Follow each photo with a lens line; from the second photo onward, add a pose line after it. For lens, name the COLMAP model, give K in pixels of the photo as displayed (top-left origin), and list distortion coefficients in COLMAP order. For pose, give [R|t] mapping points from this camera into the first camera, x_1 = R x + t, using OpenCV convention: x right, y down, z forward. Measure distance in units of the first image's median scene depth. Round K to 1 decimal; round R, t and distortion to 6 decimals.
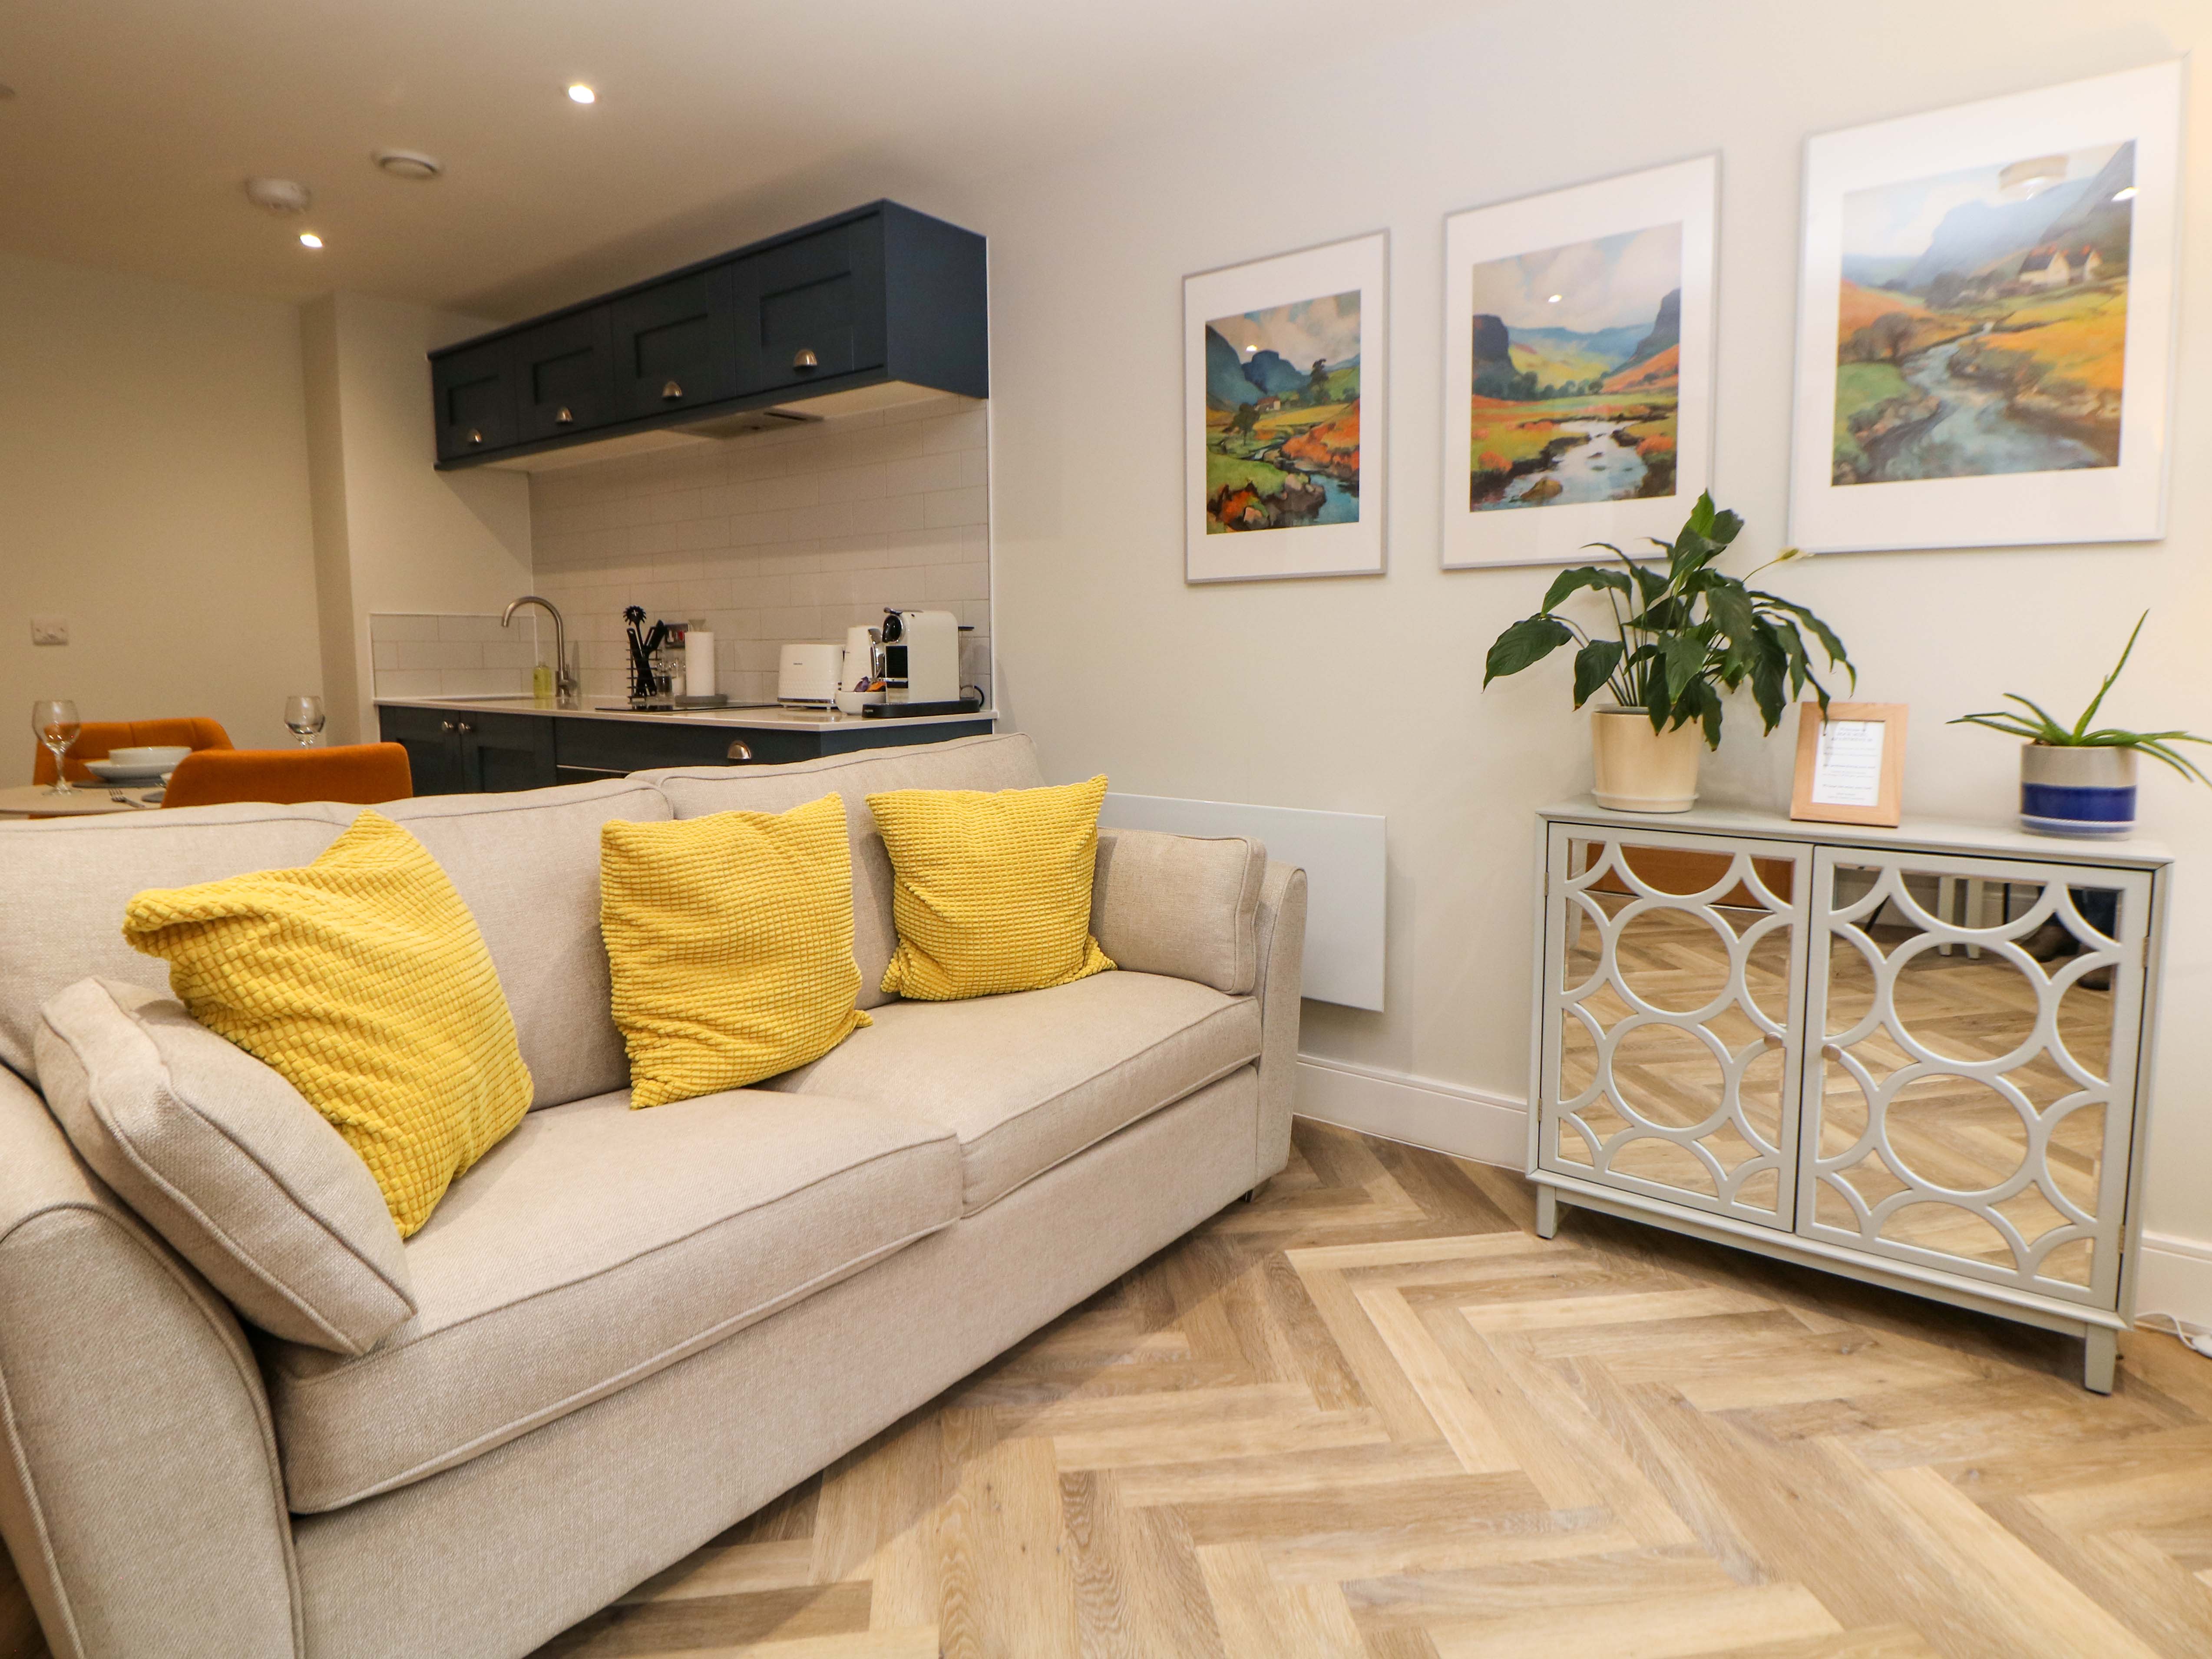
lens RADIAL K [[1204.6, 0, 1109.6], [0, 1204.6, 763.6], [0, 0, 1]] dist [0.000298, -0.000494]
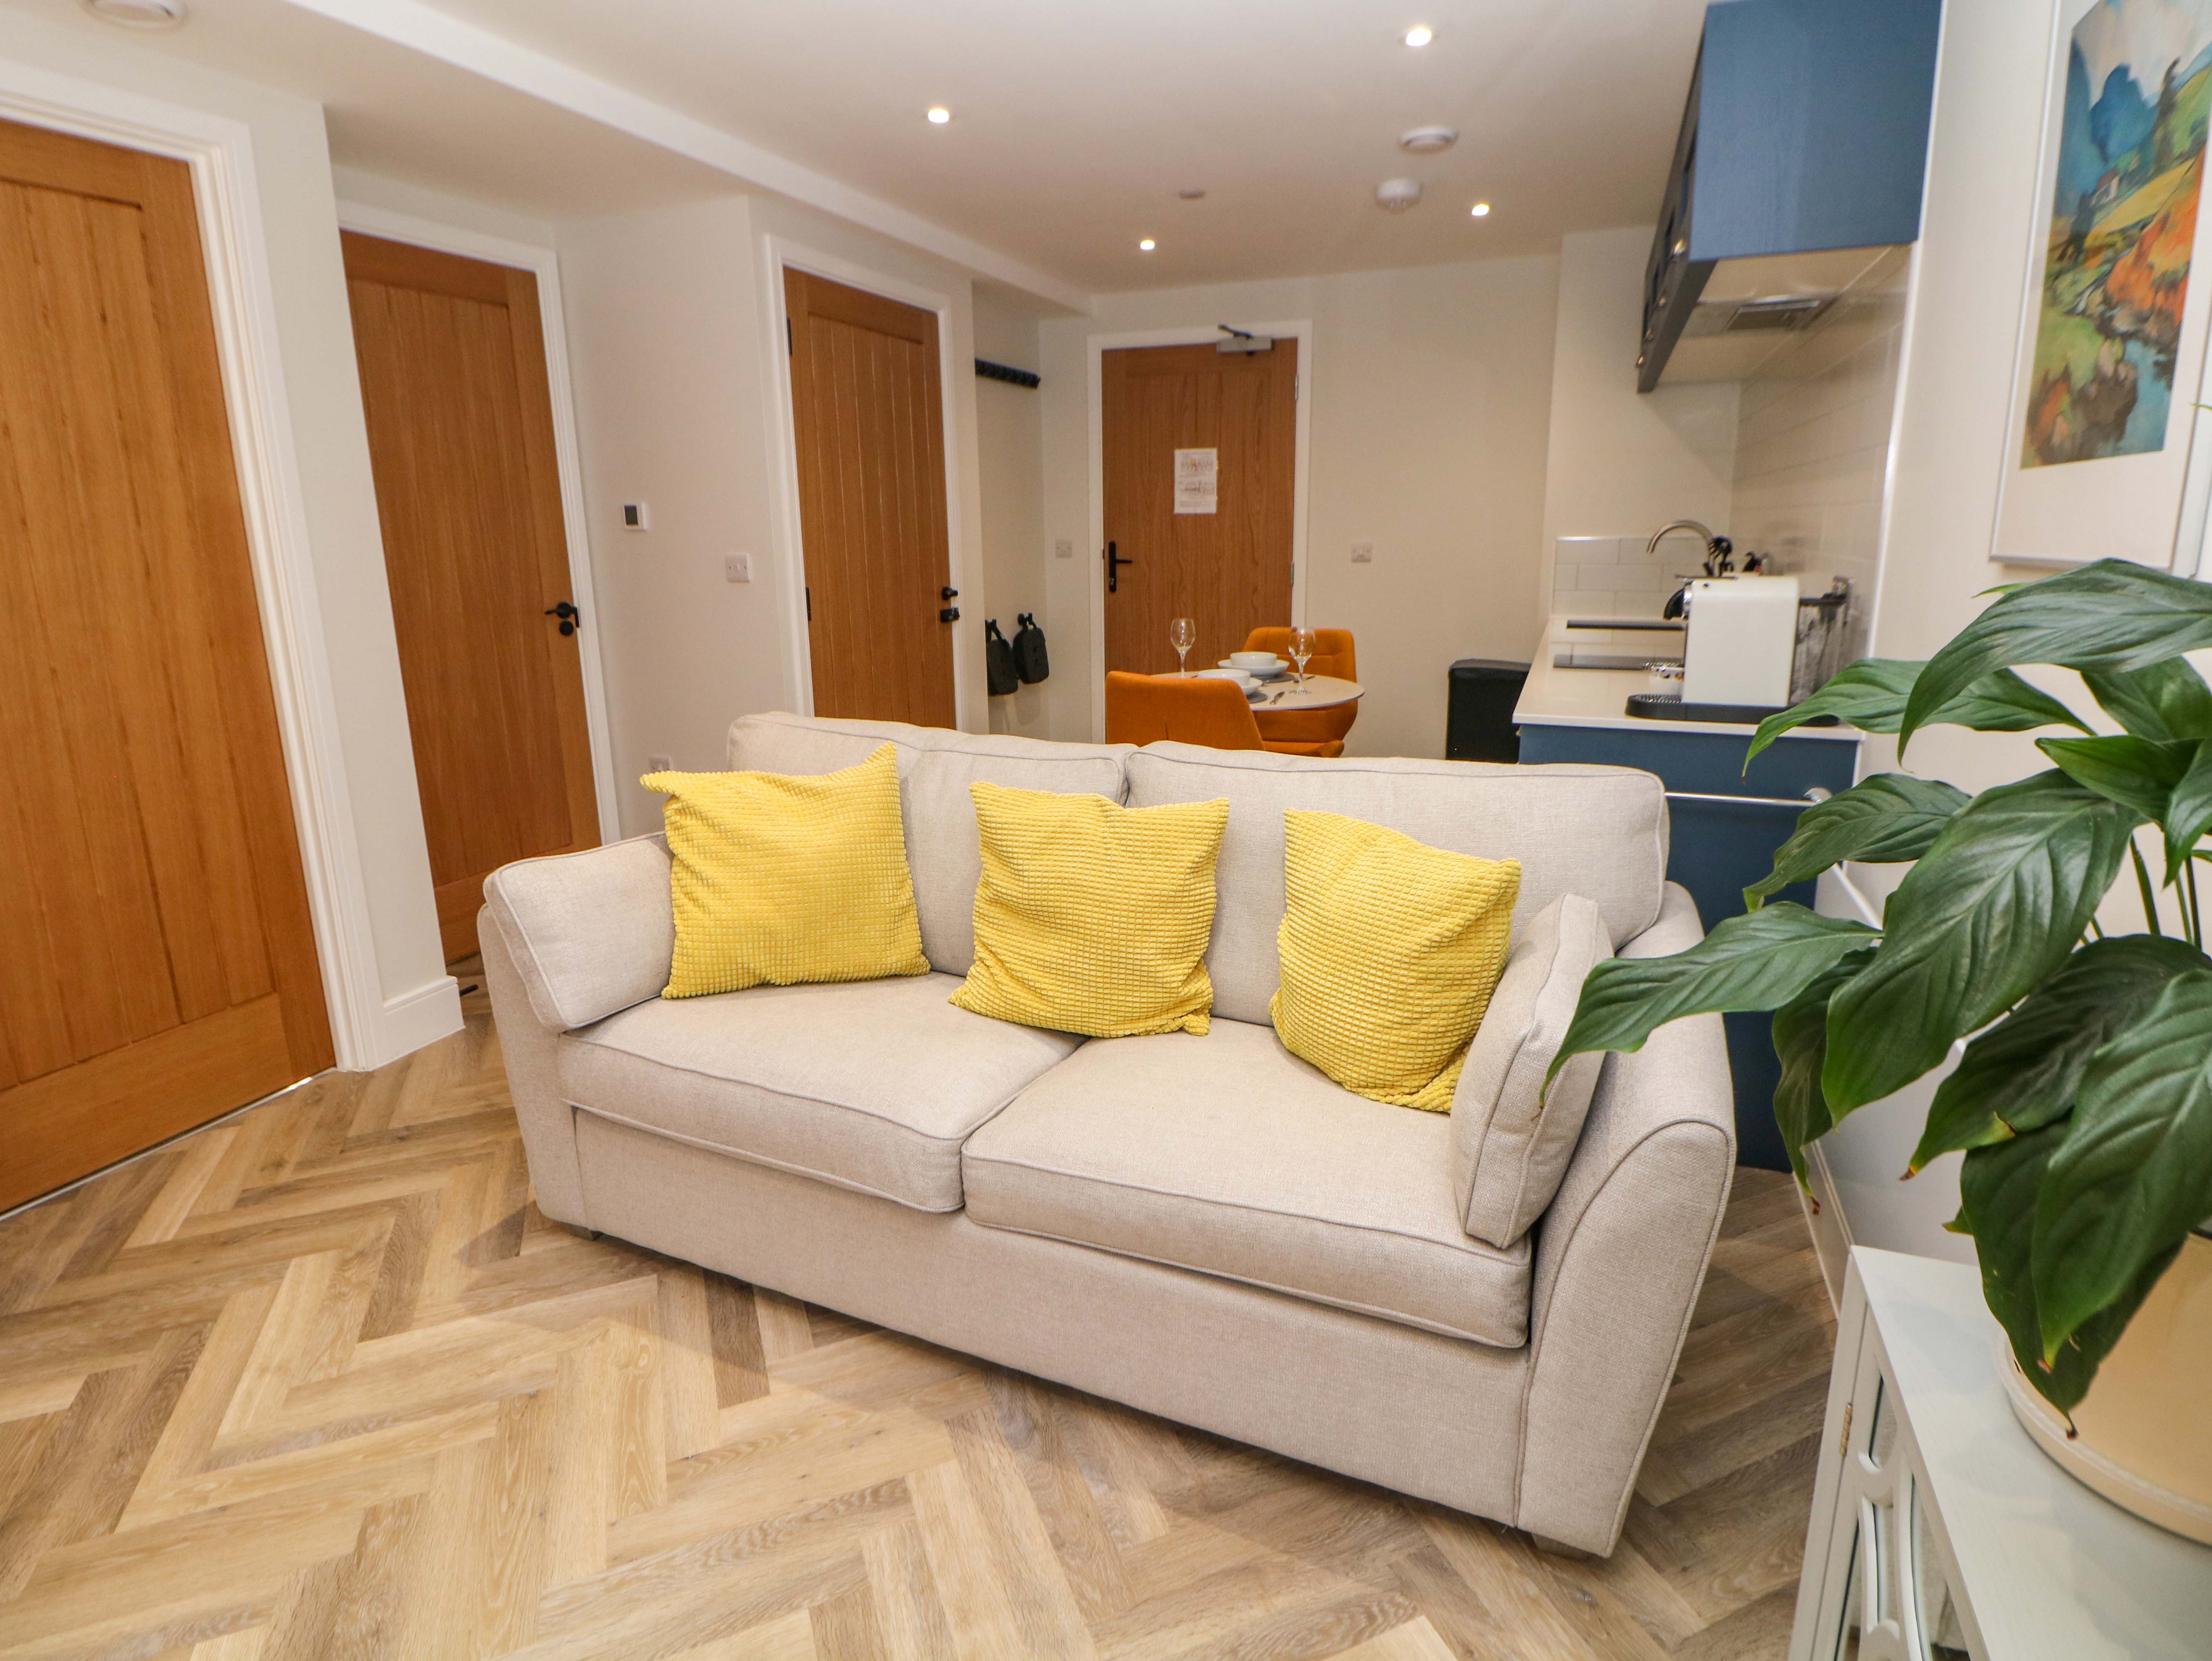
lens RADIAL K [[1146.6, 0, 1106.6], [0, 1146.6, 769.6], [0, 0, 1]] dist [0.001274, 0.000542]
pose [[0.260547, 0.206215, -0.943181, 0.695602], [-0.079681, 0.978183, 0.191856, -0.191333], [0.962168, 0.025166, 0.271294, 0.739911]]
